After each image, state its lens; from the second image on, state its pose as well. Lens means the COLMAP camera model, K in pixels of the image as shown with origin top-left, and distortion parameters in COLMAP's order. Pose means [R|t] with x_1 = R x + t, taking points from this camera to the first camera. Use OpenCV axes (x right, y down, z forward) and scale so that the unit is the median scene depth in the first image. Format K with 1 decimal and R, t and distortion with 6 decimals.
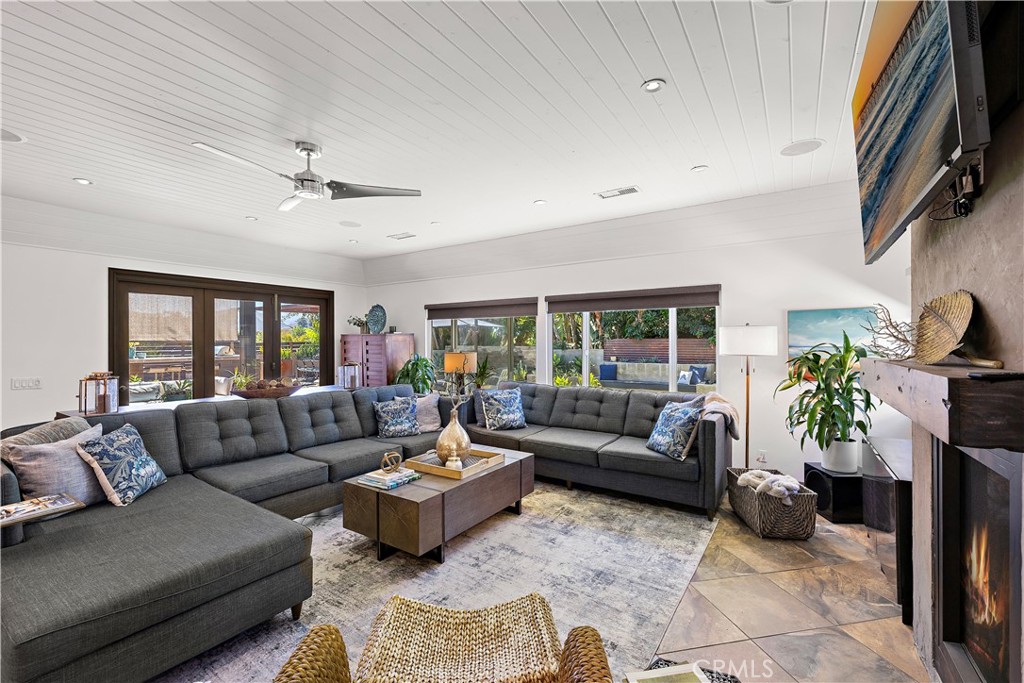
lens RADIAL K [[431.2, 0, 512.0], [0, 431.2, 341.5], [0, 0, 1]] dist [0.000094, 0.000247]
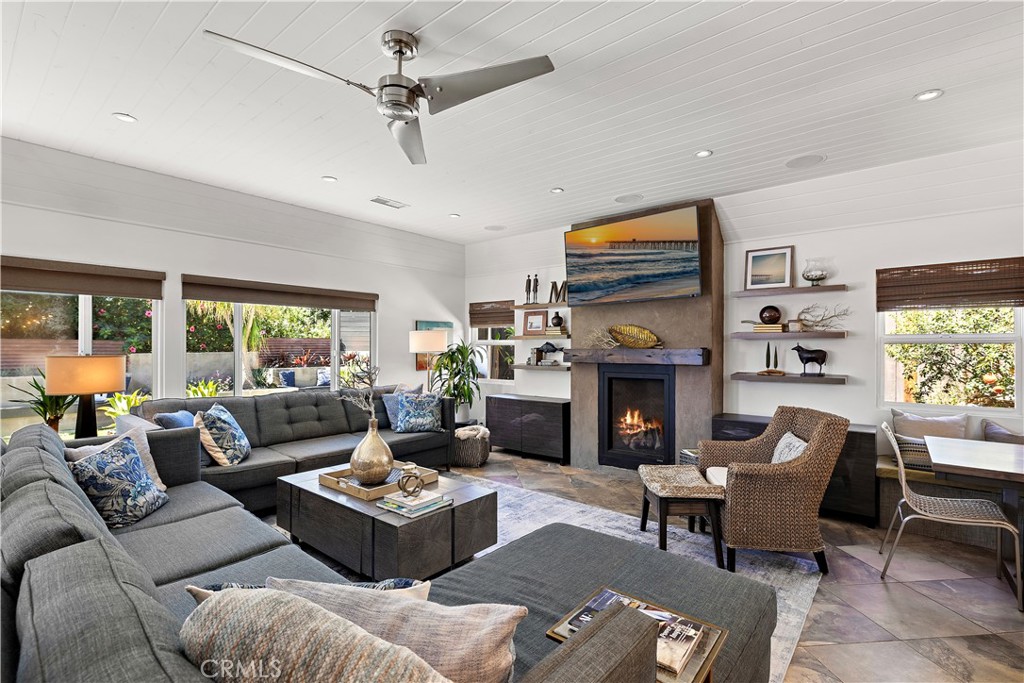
lens RADIAL K [[470.1, 0, 514.3], [0, 470.1, 345.3], [0, 0, 1]] dist [-0.000941, -0.000024]
pose [[0.103301, 0.008606, 0.994613, -0.753270], [-0.002902, 0.999961, -0.008351, 0.018759], [-0.994646, -0.002023, 0.103322, 0.475908]]
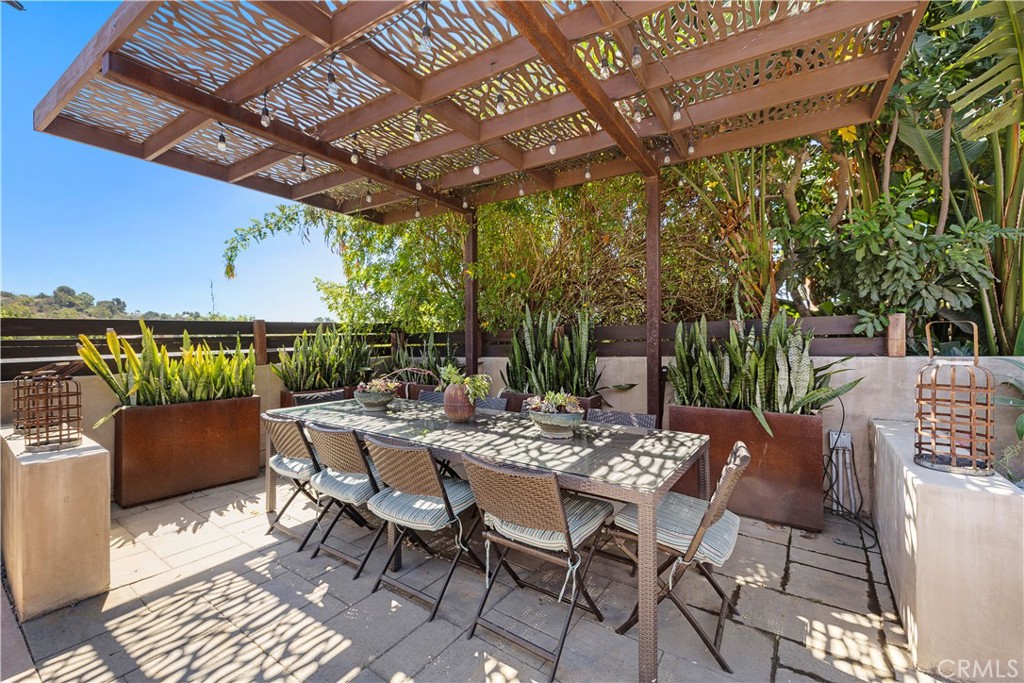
lens RADIAL K [[431.2, 0, 512.0], [0, 431.2, 341.5], [0, 0, 1]] dist [0.000094, 0.000247]
pose [[0.999494, -0.003223, -0.031660, -1.437321], [0.003295, 0.999992, 0.002204, 0.048971], [0.031652, -0.002307, 0.999496, 3.015976]]
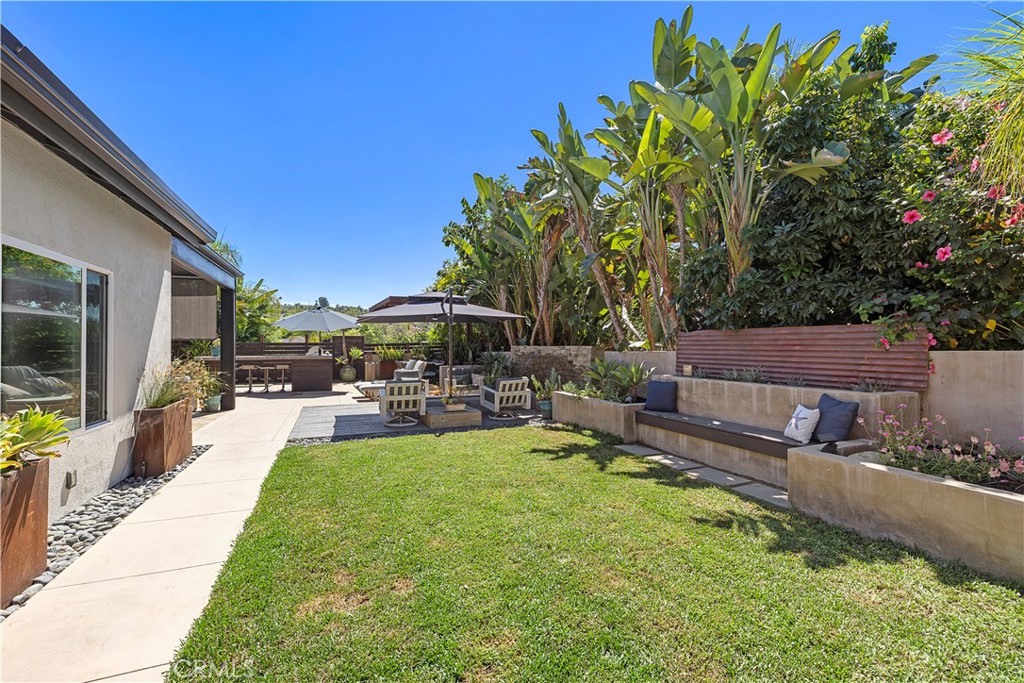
lens RADIAL K [[433.0, 0, 512.0], [0, 433.0, 341.5], [0, 0, 1]] dist [0.001229, 0.000418]
pose [[0.831866, -0.006363, -0.554941, 0.930500], [0.001924, 0.999961, -0.008580, 0.028295], [0.554974, 0.006070, 0.831846, 1.214851]]
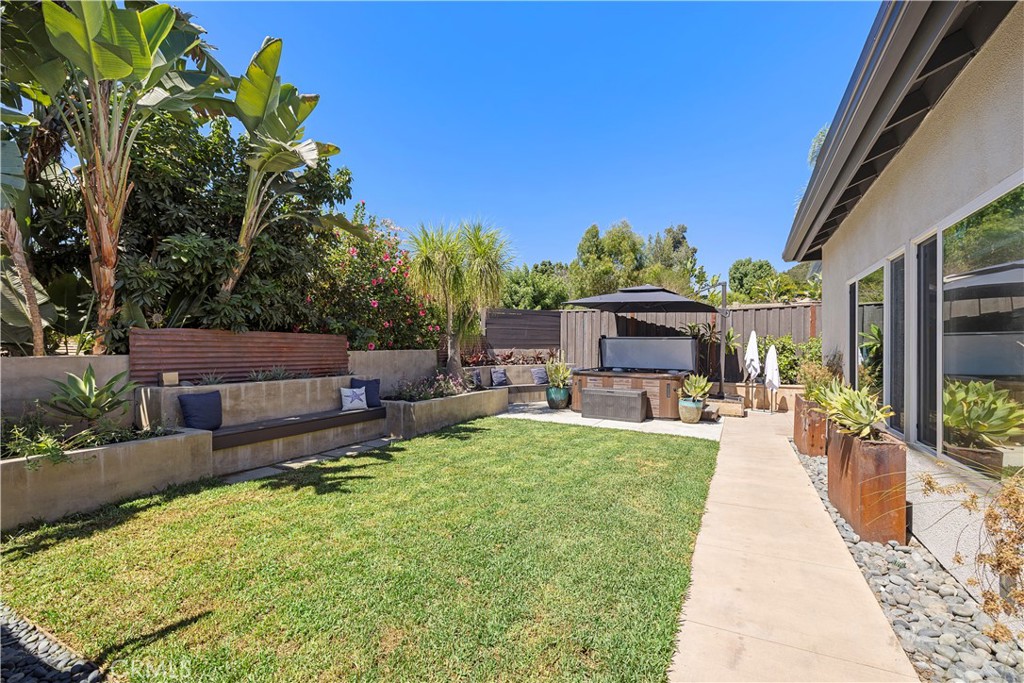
lens RADIAL K [[434.9, 0, 514.7], [0, 434.9, 348.5], [0, 0, 1]] dist [0.001073, 0.000143]
pose [[-0.113271, 0.004435, 0.993554, -0.529771], [0.000486, 0.999990, -0.004408, 0.039234], [-0.993564, -0.000016, -0.113272, 1.959890]]
